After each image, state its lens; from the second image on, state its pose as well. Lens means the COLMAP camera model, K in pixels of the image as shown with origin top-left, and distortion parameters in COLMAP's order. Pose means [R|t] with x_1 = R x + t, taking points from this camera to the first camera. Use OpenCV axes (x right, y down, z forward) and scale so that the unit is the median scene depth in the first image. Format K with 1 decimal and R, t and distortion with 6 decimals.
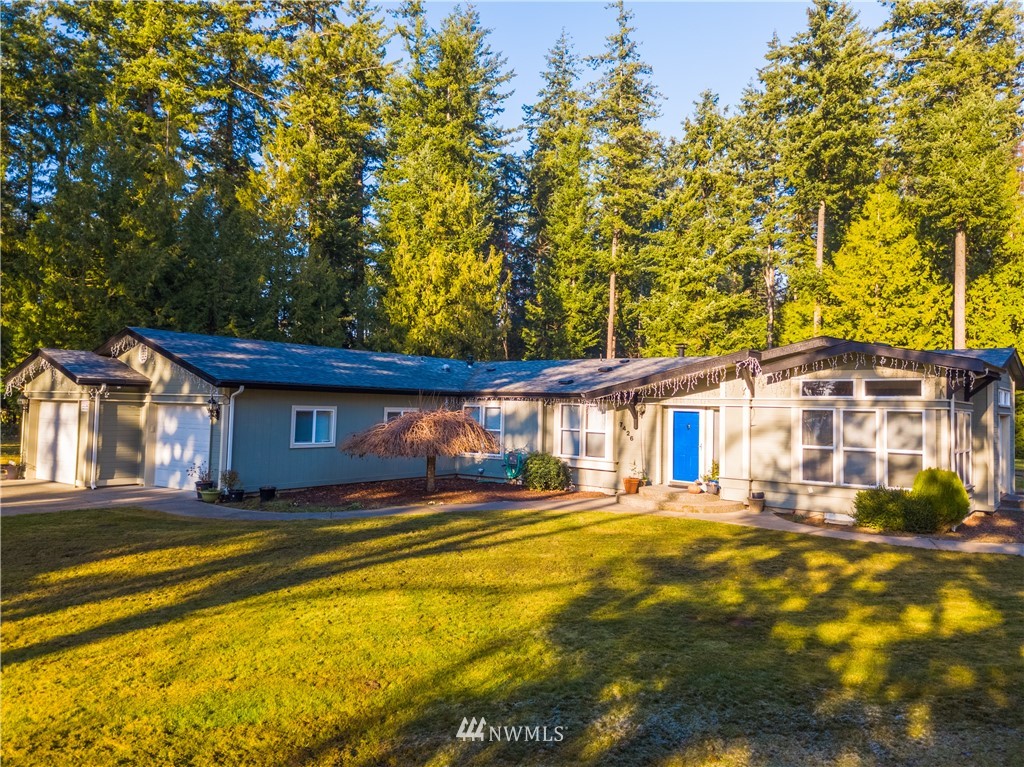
lens RADIAL K [[740.0, 0, 511.9], [0, 740.0, 387.9], [0, 0, 1]] dist [0.245970, -0.292705]
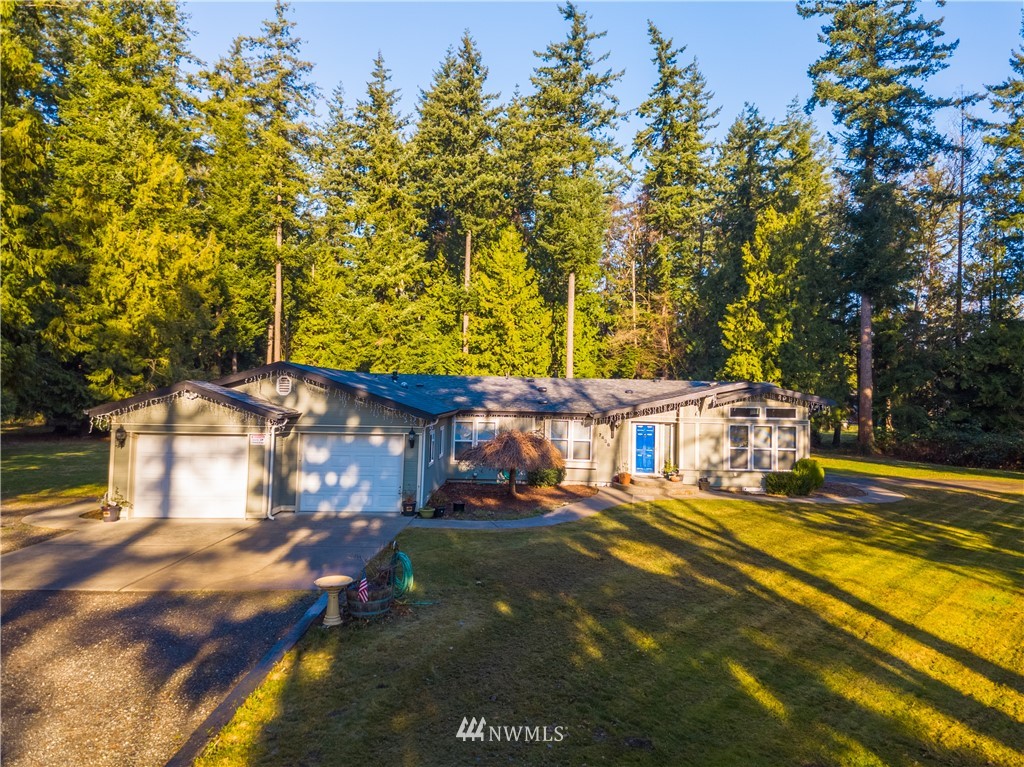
lens RADIAL K [[740.0, 0, 511.9], [0, 740.0, 387.9], [0, 0, 1]] dist [0.245970, -0.292705]
pose [[0.792499, -0.001246, 0.609872, -0.863865], [-0.019795, 0.999418, 0.027765, -0.077839], [-0.609552, -0.034076, 0.792013, 0.015036]]
